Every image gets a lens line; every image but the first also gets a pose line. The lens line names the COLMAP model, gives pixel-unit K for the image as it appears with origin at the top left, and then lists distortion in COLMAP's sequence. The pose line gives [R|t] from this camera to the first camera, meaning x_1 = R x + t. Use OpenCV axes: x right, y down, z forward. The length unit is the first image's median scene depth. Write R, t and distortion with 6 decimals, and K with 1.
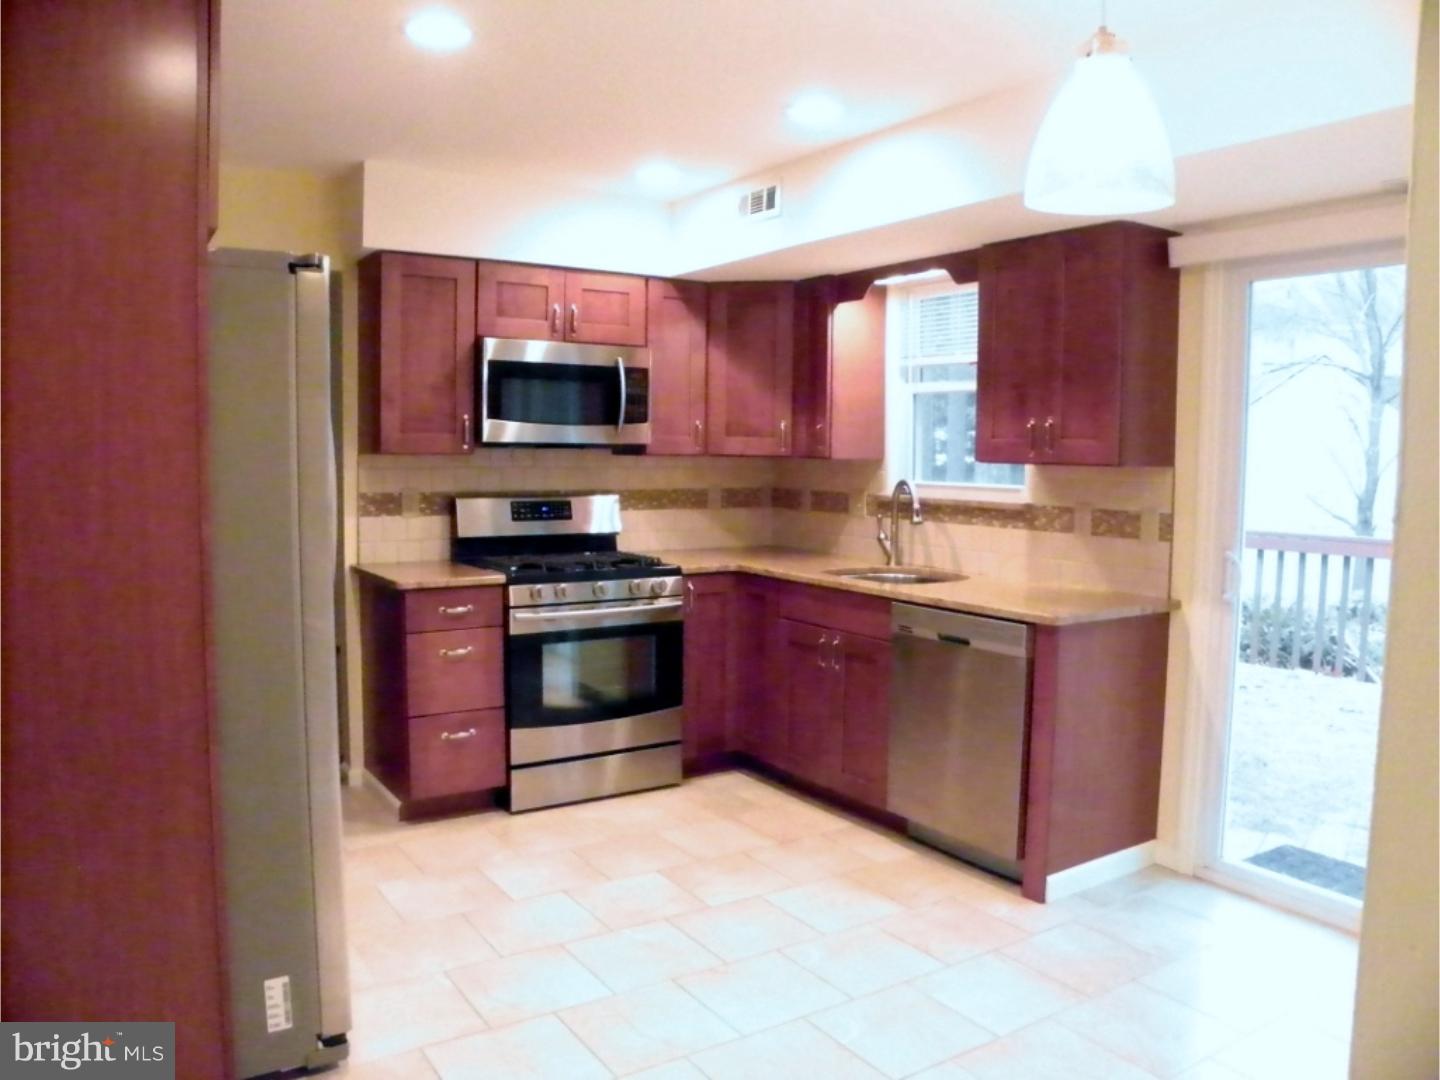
lens RADIAL K [[1117.1, 0, 720.0], [0, 1117.1, 540.0], [0, 0, 1]] dist [-0.004485, -0.001528]
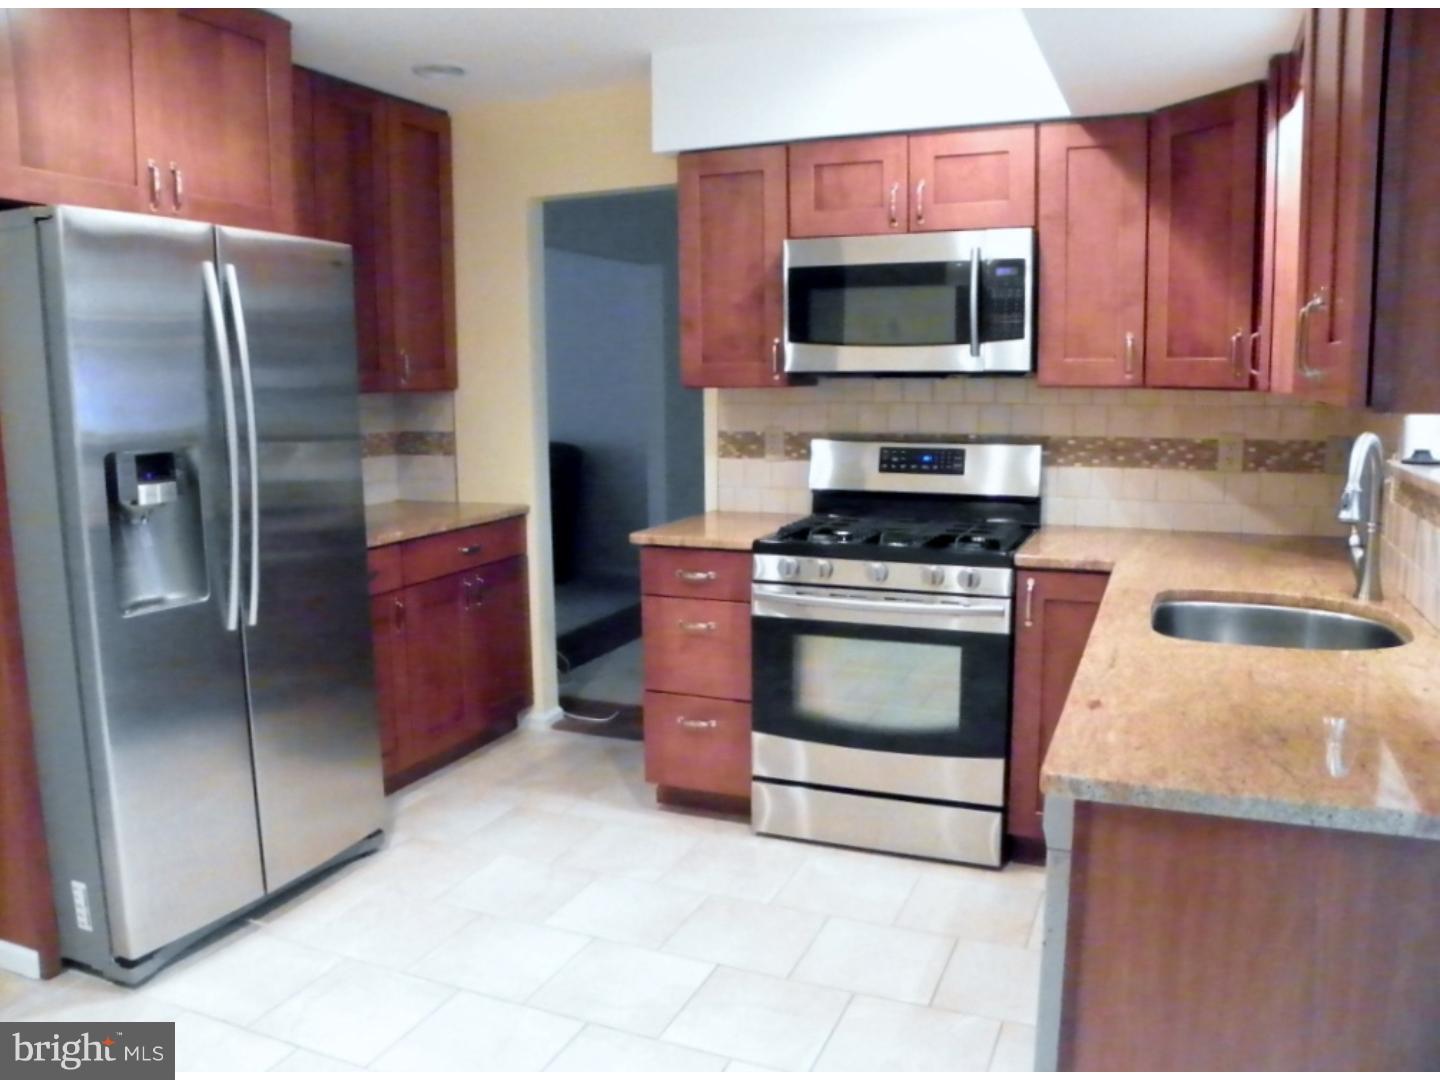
lens RADIAL K [[1149.7, 0, 720.0], [0, 1149.7, 540.0], [0, 0, 1]] dist [-0.059249, 0.004580]
pose [[0.578155, 0.105934, -0.809021, 0.416789], [-0.052574, 0.994312, 0.092624, -0.039622], [0.814232, -0.011018, 0.580436, 0.457992]]
